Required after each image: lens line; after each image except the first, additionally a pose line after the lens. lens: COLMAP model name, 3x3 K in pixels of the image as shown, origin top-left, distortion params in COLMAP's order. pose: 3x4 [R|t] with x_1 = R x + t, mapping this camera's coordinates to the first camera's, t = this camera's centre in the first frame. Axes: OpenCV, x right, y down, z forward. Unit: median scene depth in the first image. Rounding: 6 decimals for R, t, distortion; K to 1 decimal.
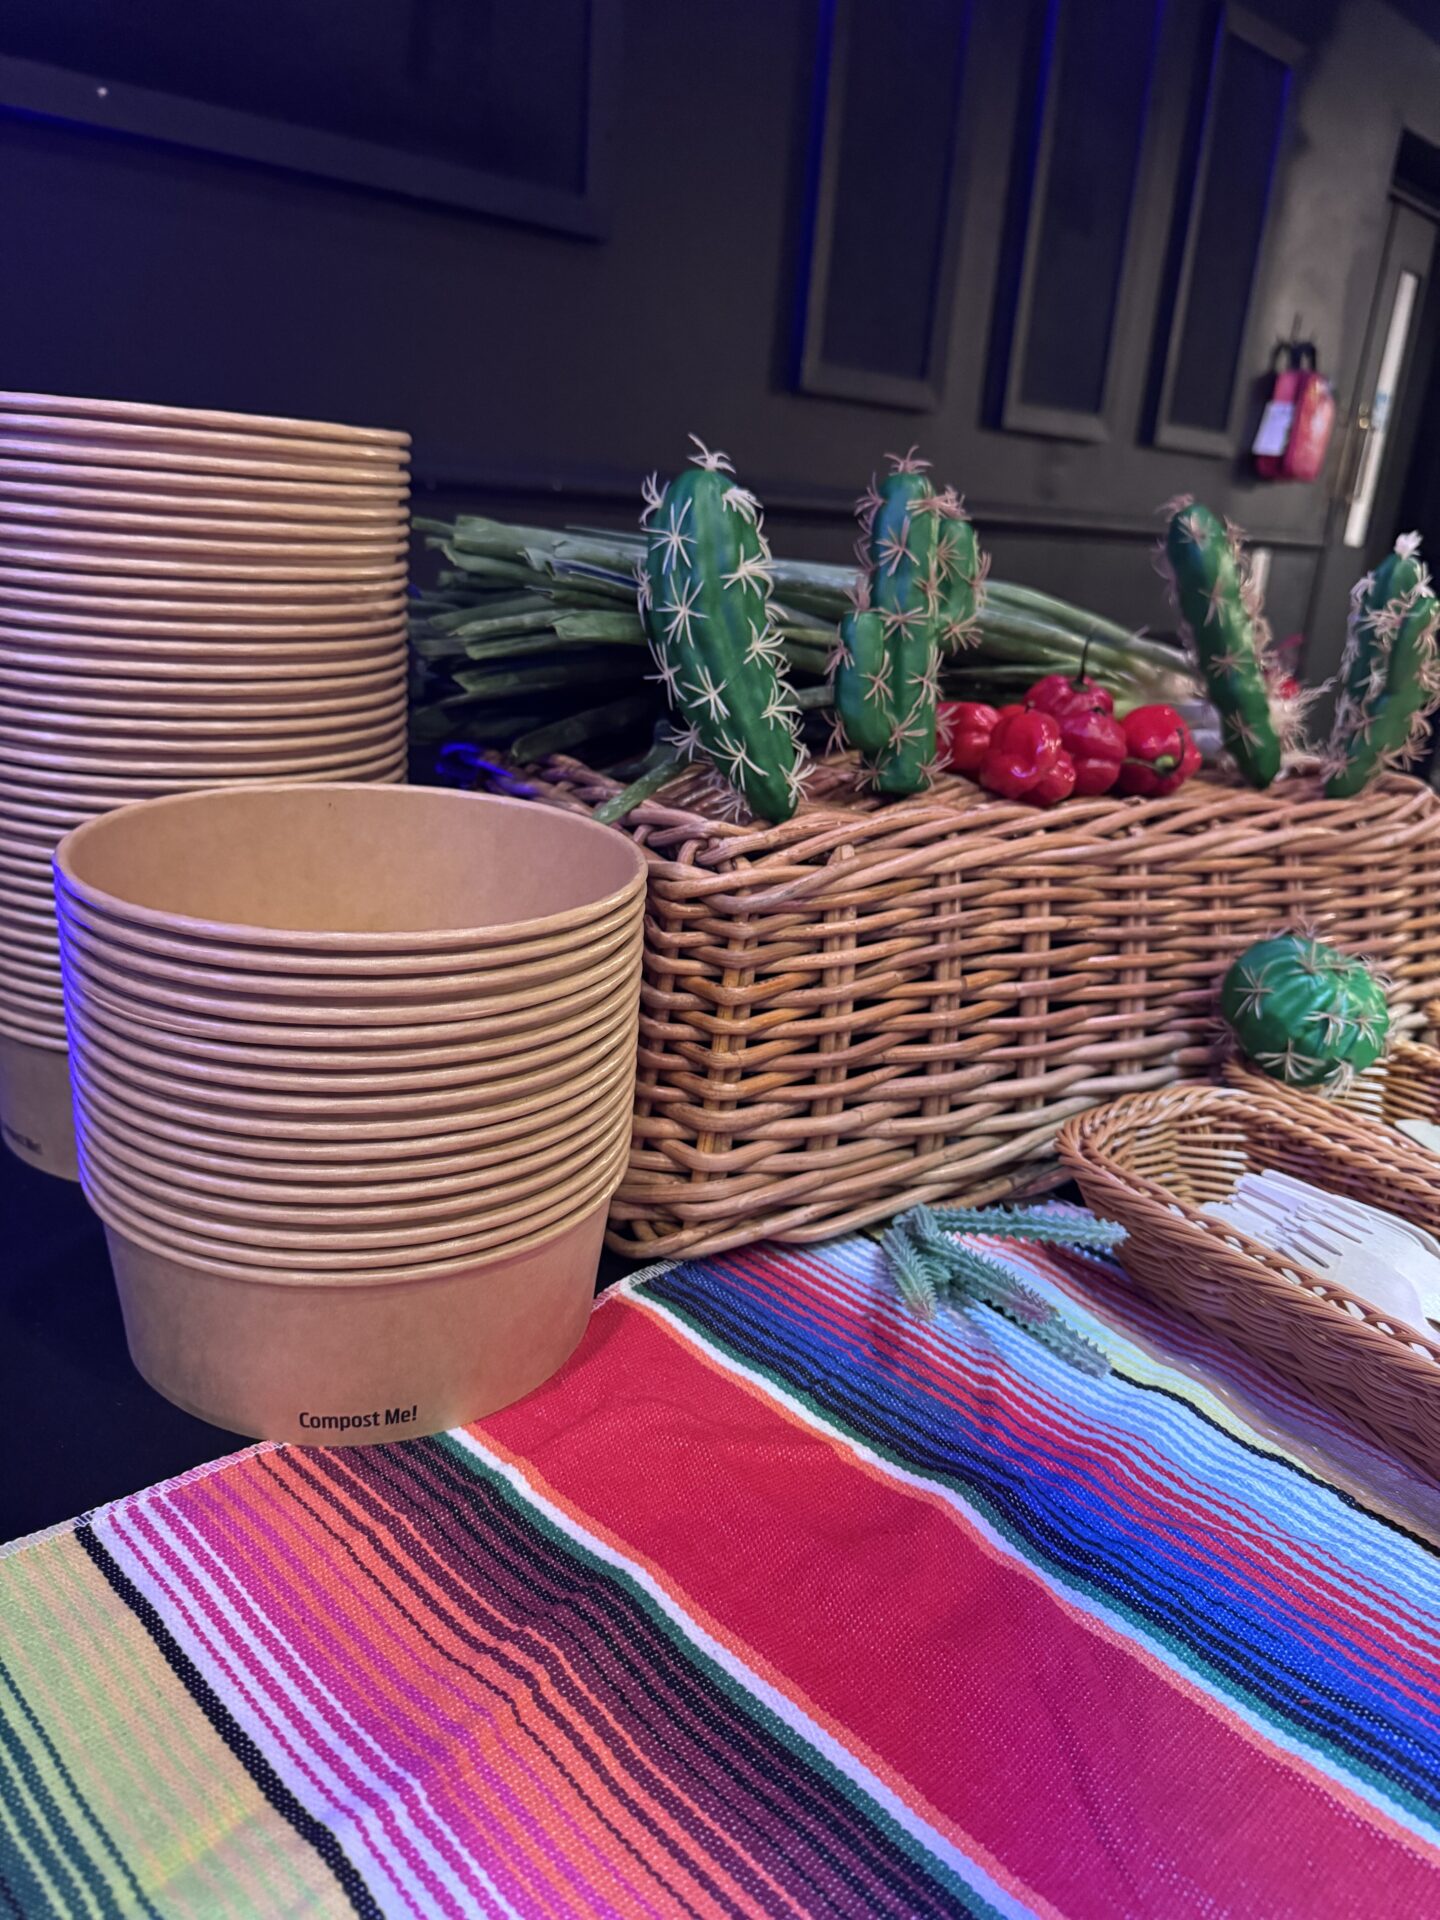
lens RADIAL K [[1449.4, 0, 720.0], [0, 1449.4, 960.0], [0, 0, 1]] dist [0.024632, 0.003184]
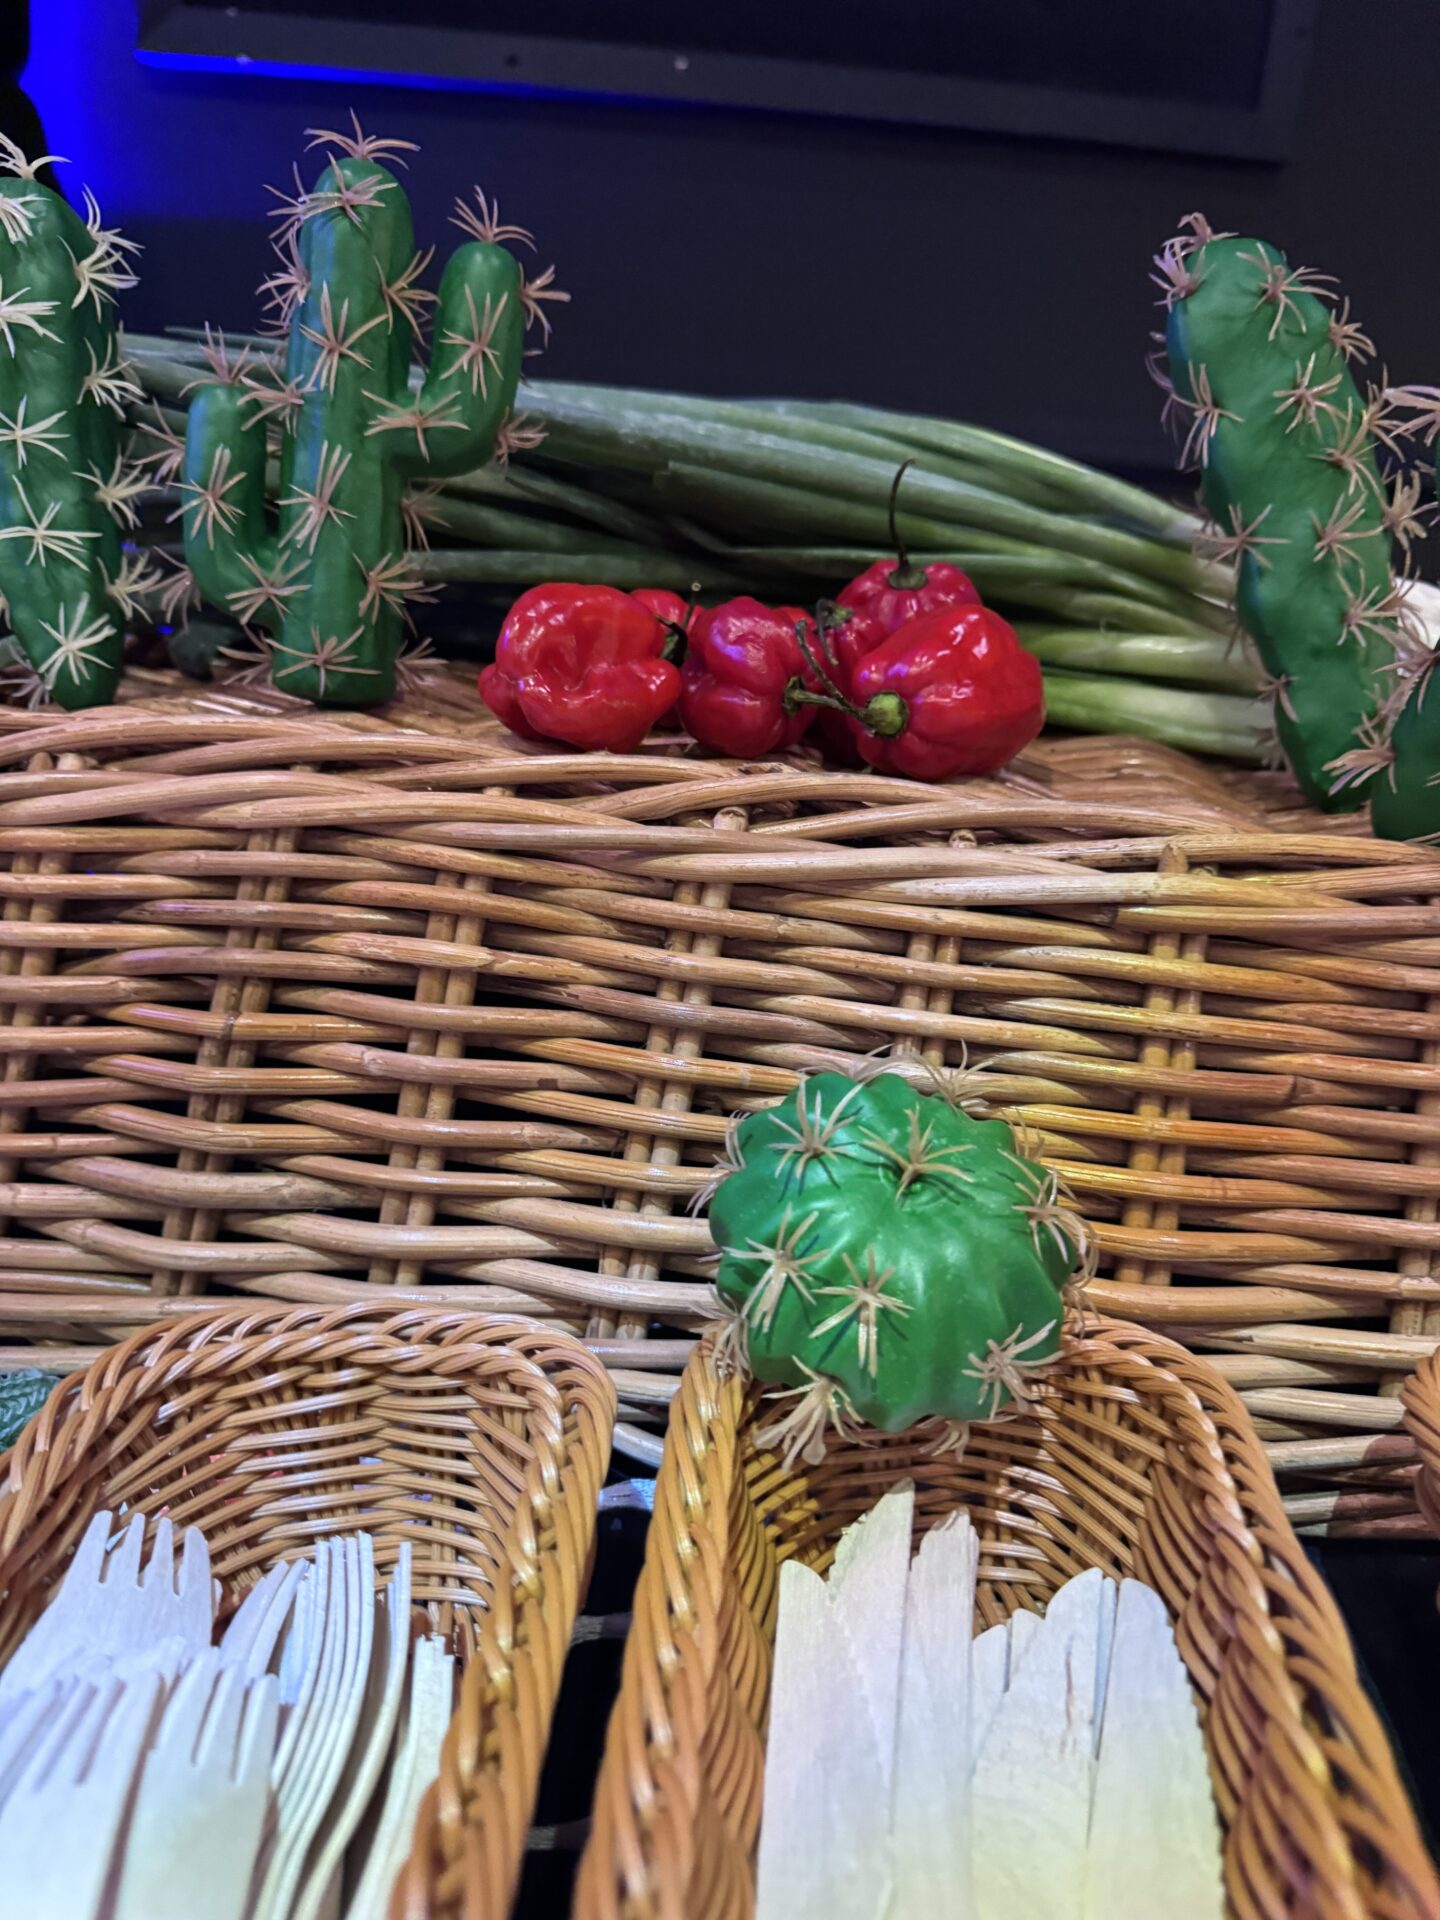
lens RADIAL K [[1449.4, 0, 720.0], [0, 1449.4, 960.0], [0, 0, 1]] dist [0.024632, 0.003184]
pose [[0.815868, 0.168034, -0.553285, 0.601818], [-0.189073, 0.981772, 0.019361, -0.052243], [0.546453, 0.088815, 0.832767, 0.596415]]
